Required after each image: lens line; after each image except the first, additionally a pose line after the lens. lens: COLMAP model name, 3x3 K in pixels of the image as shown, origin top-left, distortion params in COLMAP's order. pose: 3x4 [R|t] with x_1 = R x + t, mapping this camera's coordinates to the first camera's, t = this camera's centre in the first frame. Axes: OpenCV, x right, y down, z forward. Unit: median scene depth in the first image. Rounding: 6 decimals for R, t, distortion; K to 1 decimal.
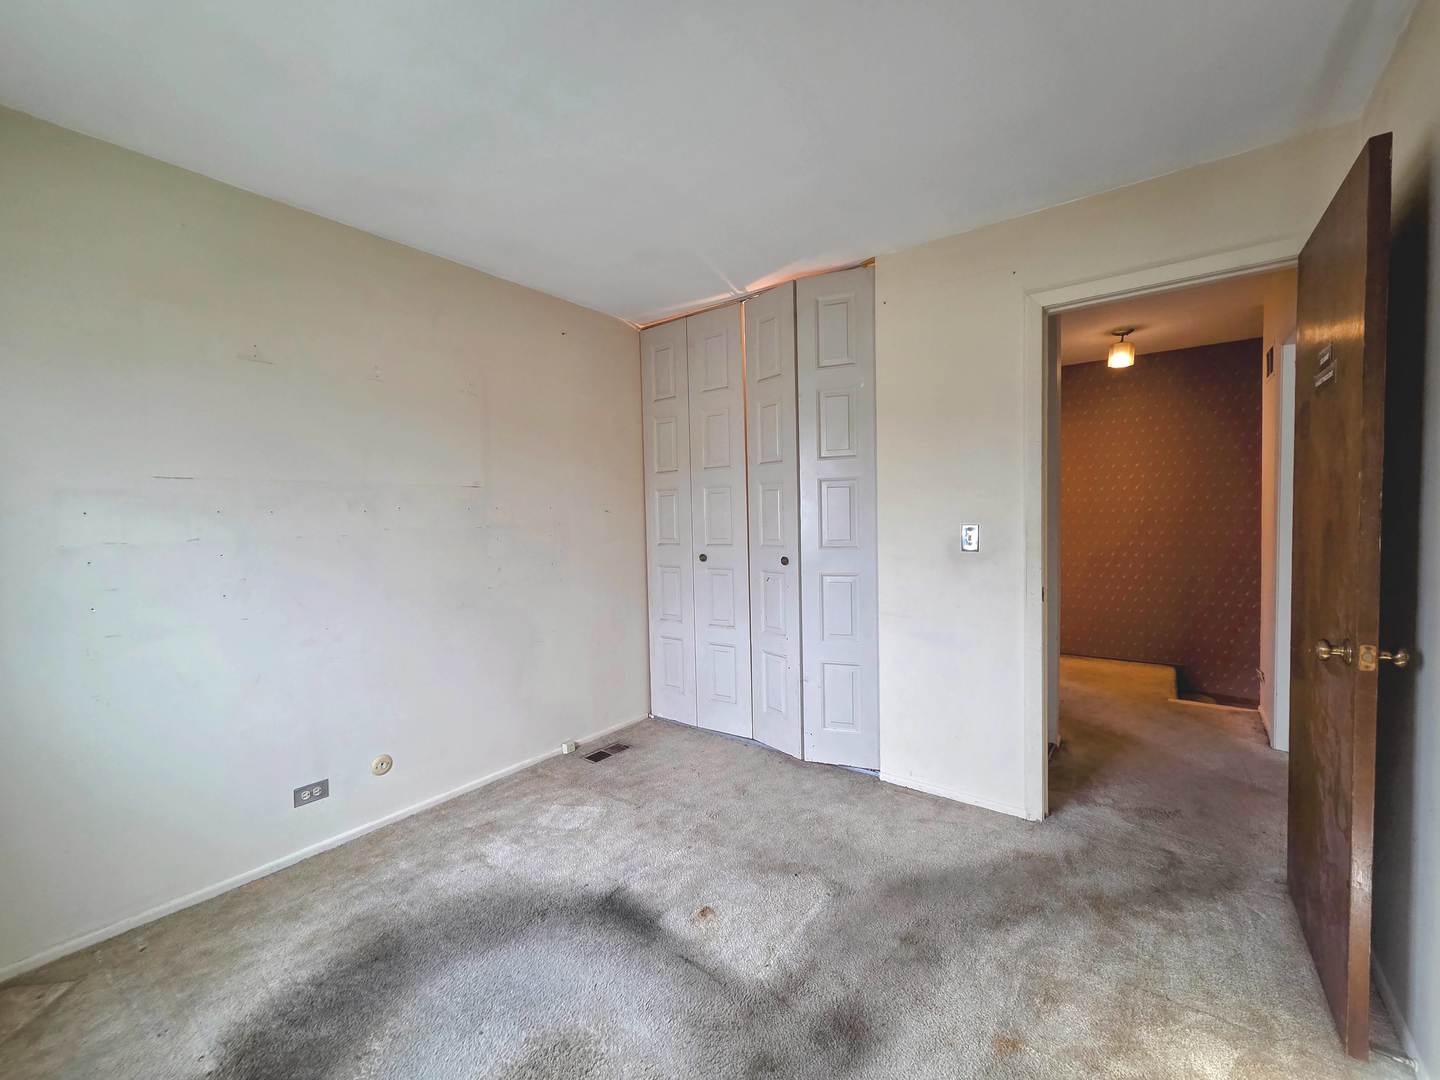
lens RADIAL K [[587.0, 0, 715.1], [0, 587.0, 536.4], [0, 0, 1]] dist [0.005169, -0.000551]
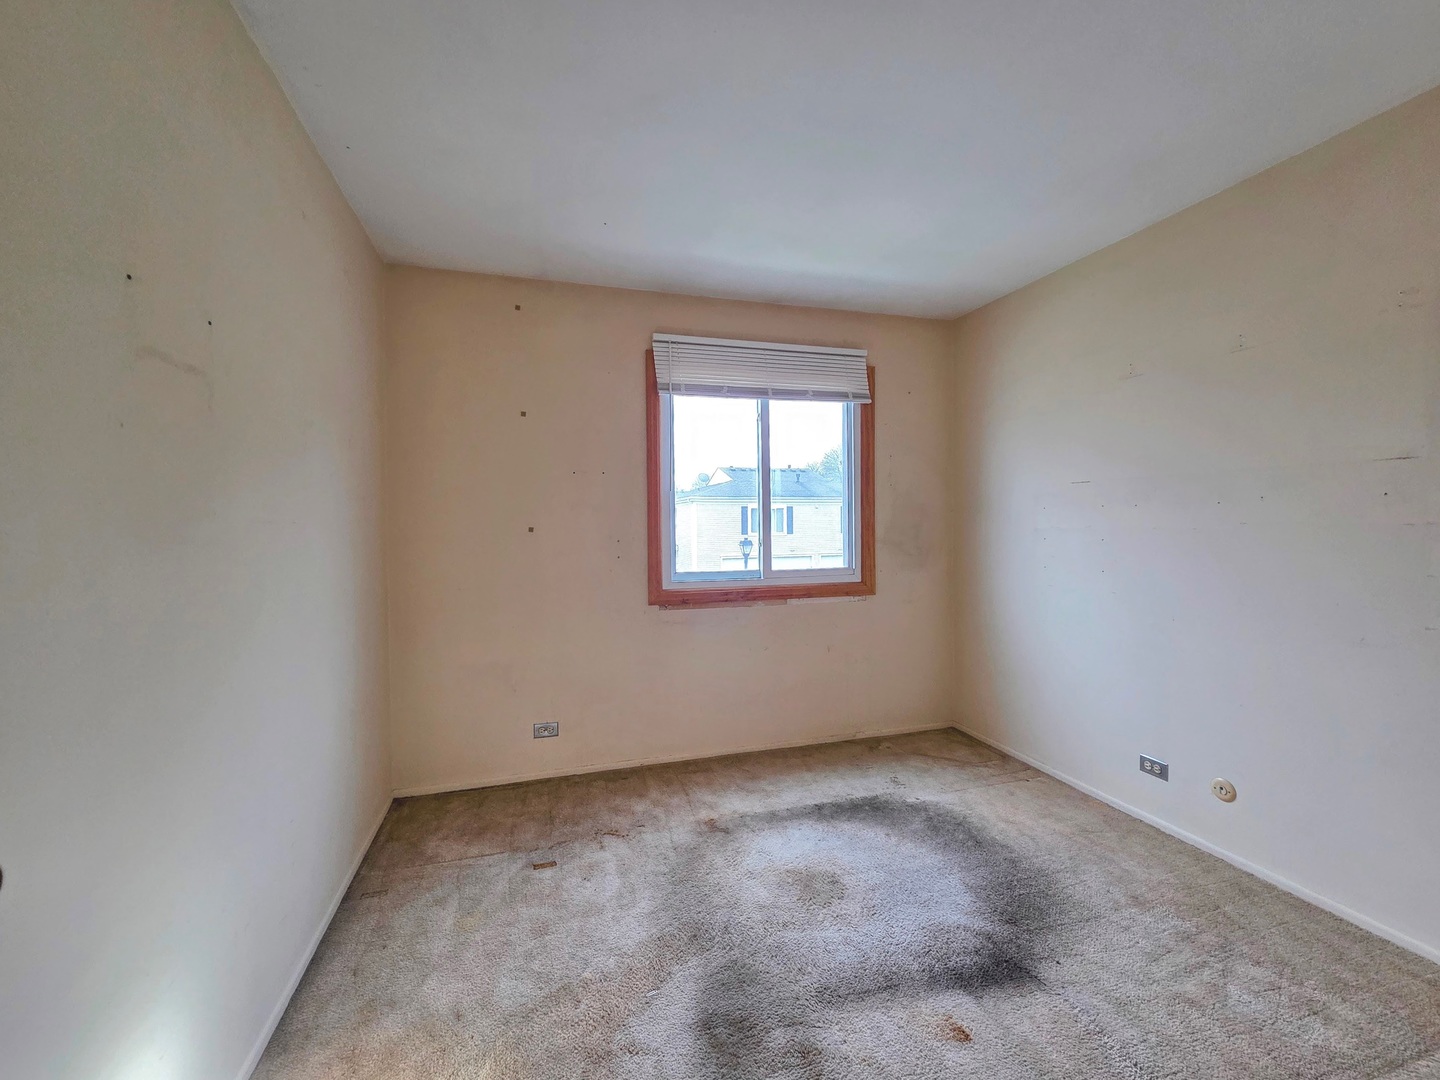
lens RADIAL K [[587.0, 0, 715.1], [0, 587.0, 536.4], [0, 0, 1]] dist [0.005169, -0.000551]
pose [[-0.586429, 0.038644, -0.809078, 0.639142], [-0.011384, 0.998369, 0.055937, -0.034053], [0.809921, 0.042014, -0.585033, 0.978399]]
